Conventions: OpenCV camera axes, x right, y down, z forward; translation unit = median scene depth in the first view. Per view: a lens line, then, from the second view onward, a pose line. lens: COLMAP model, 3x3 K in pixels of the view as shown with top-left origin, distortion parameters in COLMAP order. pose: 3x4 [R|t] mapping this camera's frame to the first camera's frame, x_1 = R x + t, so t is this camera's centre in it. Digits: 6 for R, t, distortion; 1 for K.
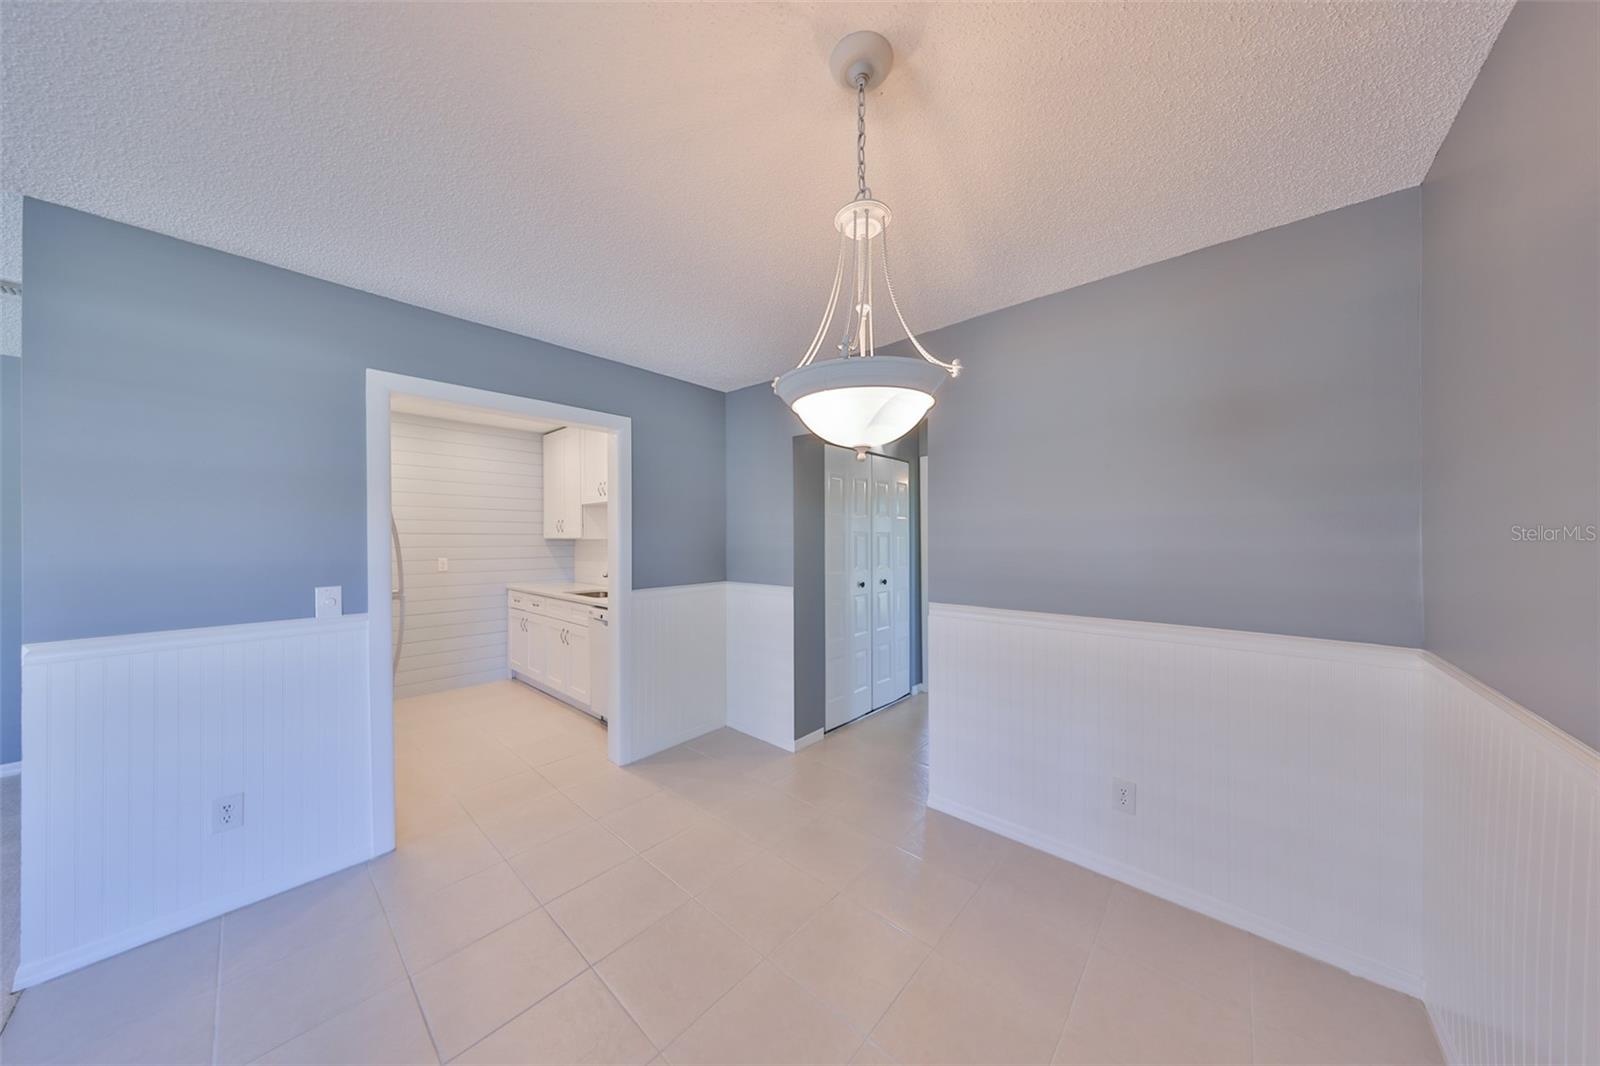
lens RADIAL K [[490.2, 0, 797.7], [0, 490.2, 532.5], [0, 0, 1]] dist [-0.000108, -0.000062]
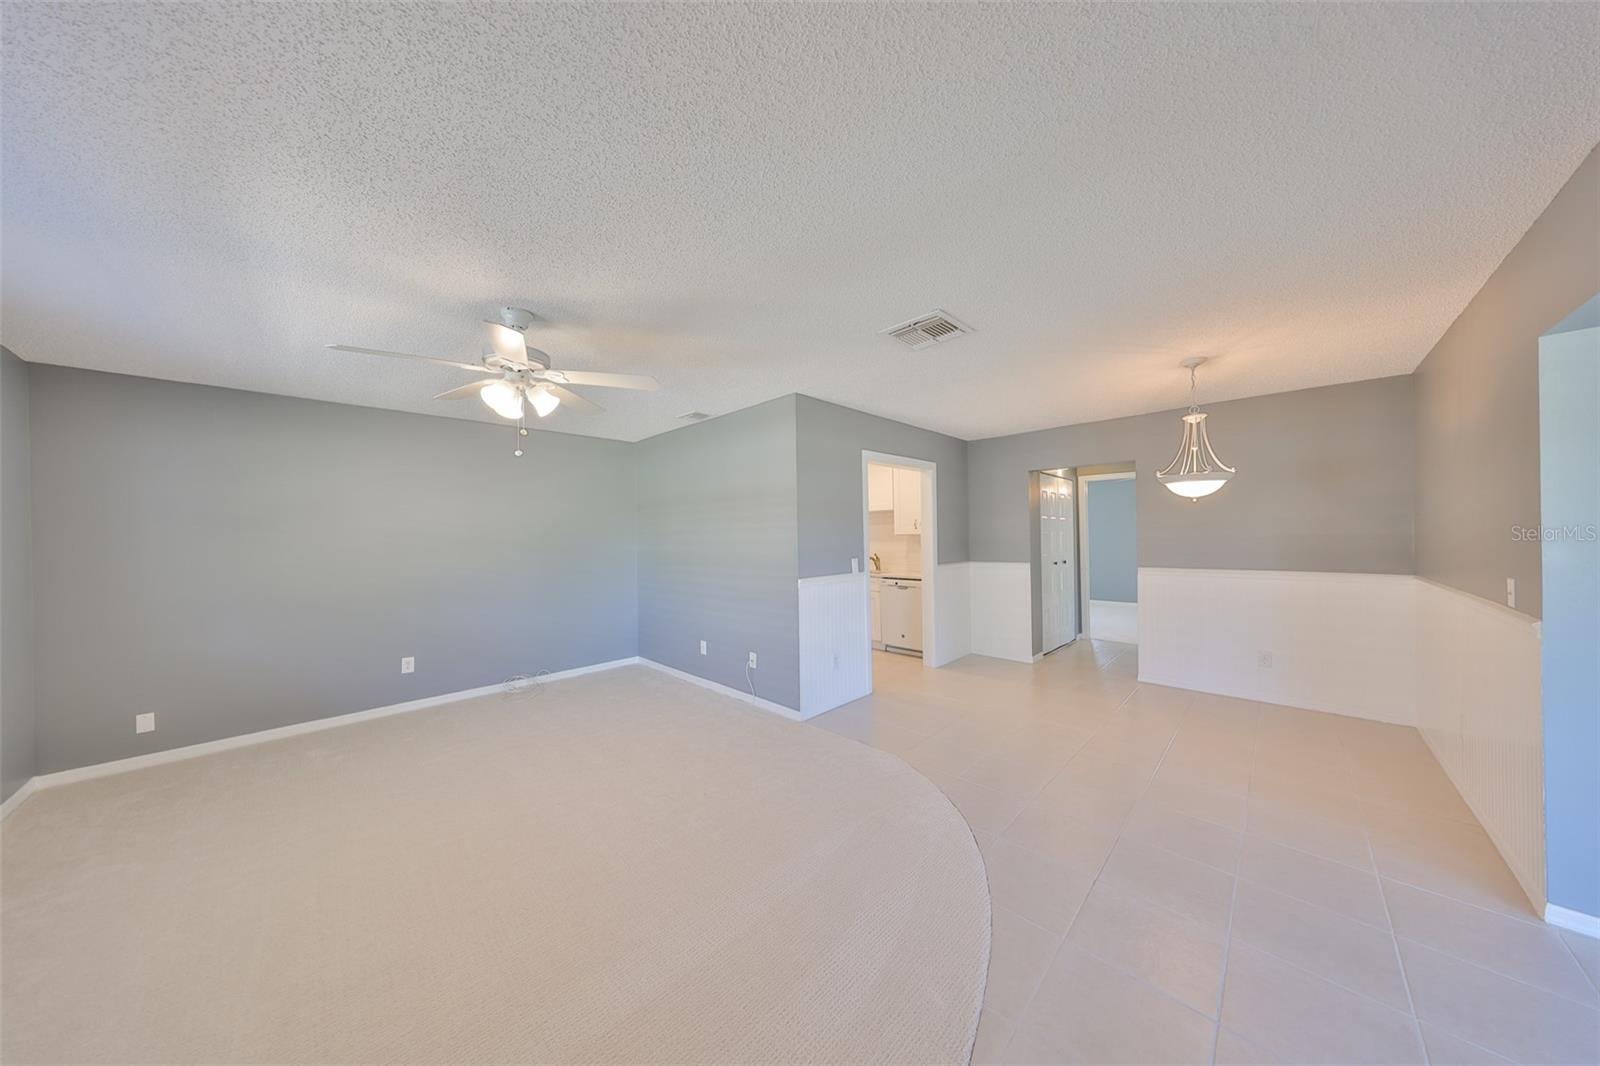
lens RADIAL K [[490.2, 0, 797.7], [0, 490.2, 532.5], [0, 0, 1]] dist [-0.000108, -0.000062]
pose [[0.998496, -0.013108, -0.053234, -0.571215], [0.013186, 0.999912, 0.001116, -0.001767], [0.053215, -0.001816, 0.998581, -0.555865]]
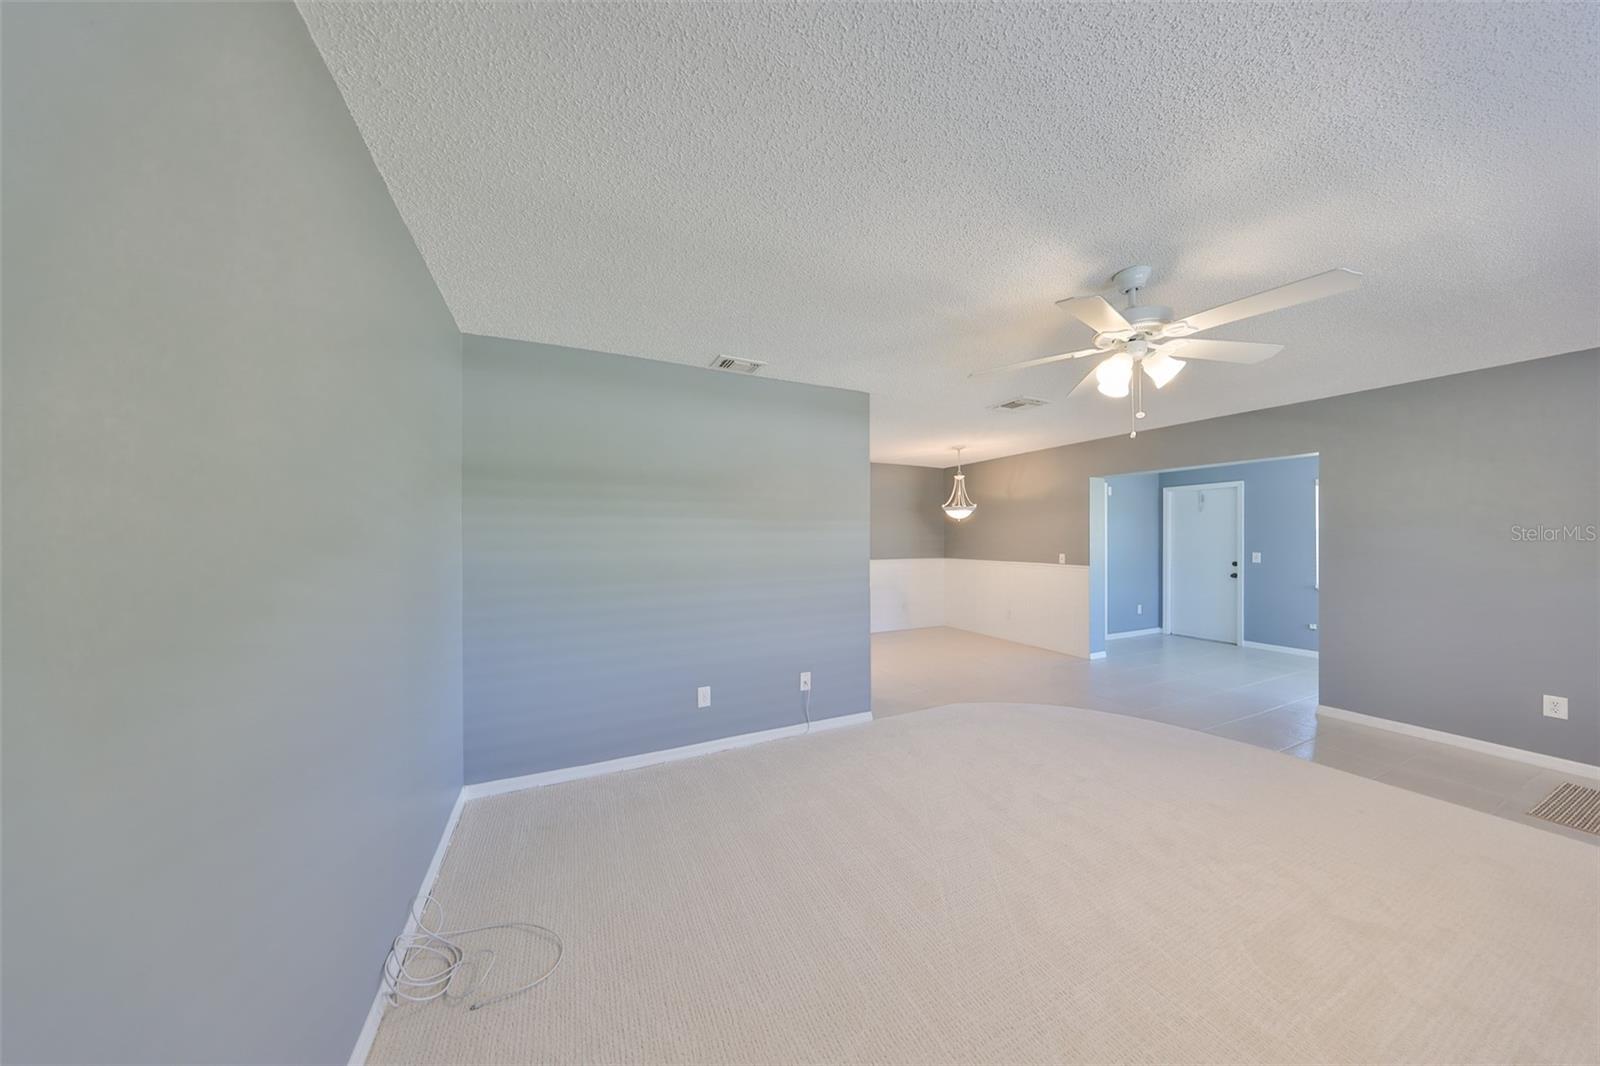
lens RADIAL K [[498.0, 0, 794.9], [0, 498.0, 536.4], [0, 0, 1]] dist [0.012681, -0.000009]
pose [[0.394030, -0.003279, 0.919092, -1.573654], [-0.009842, 0.999921, 0.007786, -0.003639], [-0.919045, -0.012114, 0.393967, 0.141868]]
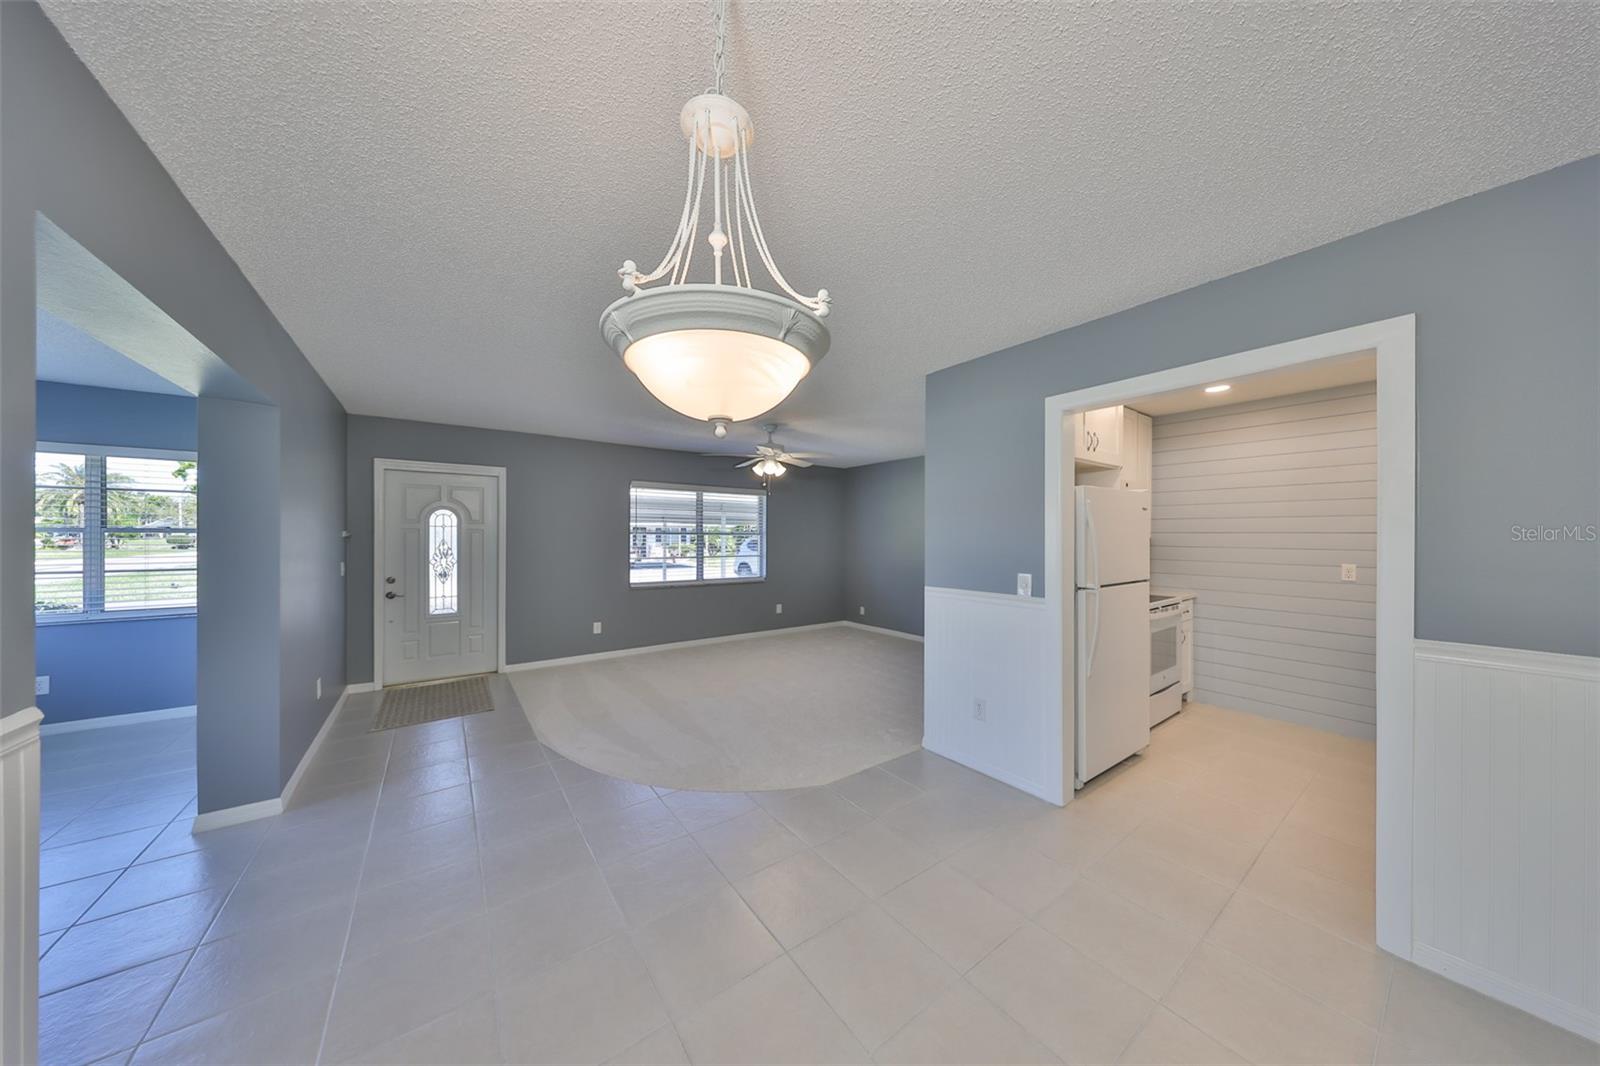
lens RADIAL K [[489.7, 0, 794.9], [0, 489.7, 532.5], [0, 0, 1]] dist [-0.011340, -0.000025]
pose [[-0.220980, -0.005467, -0.975263, 0.243976], [0.004354, 0.999969, -0.006592, 0.003403], [0.975269, -0.005703, -0.220950, 0.361905]]
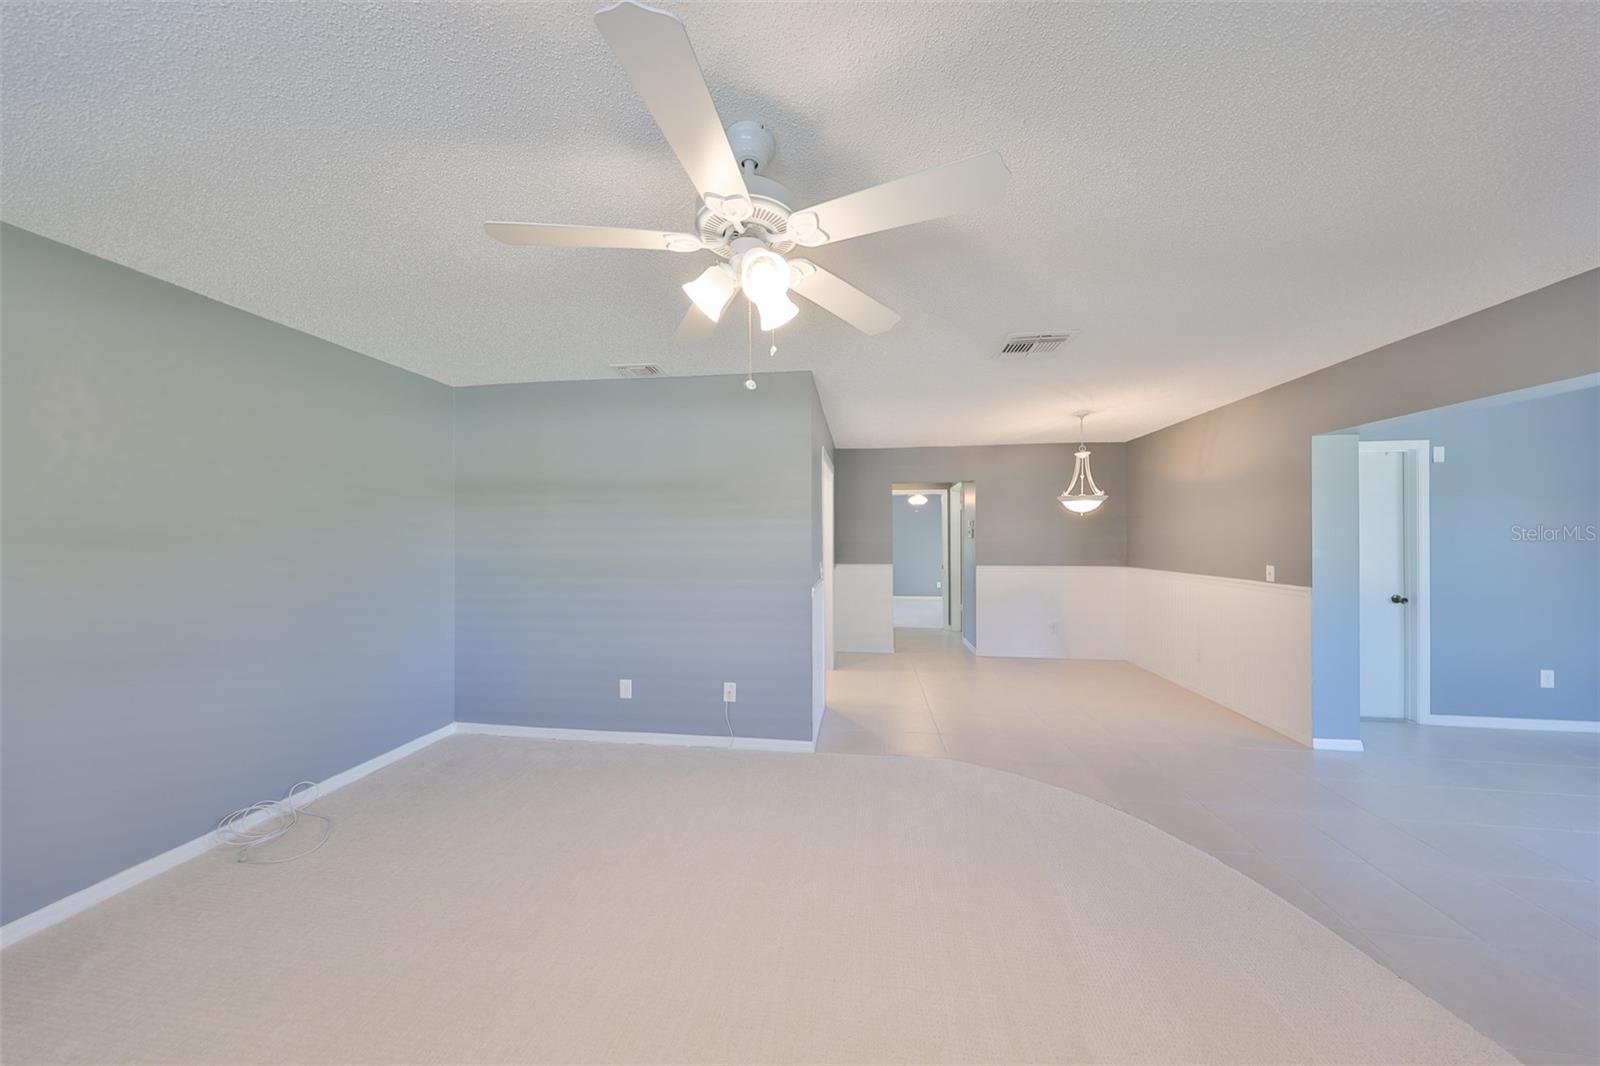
lens RADIAL K [[494.4, 0, 800.0], [0, 494.4, 533.0], [0, 0, 1]] dist [0.007022, -0.000053]
pose [[0.832888, -0.003745, 0.553430, -1.095823], [-0.003402, 0.999924, 0.011887, -0.015077], [-0.553432, -0.011784, 0.832811, -0.292392]]
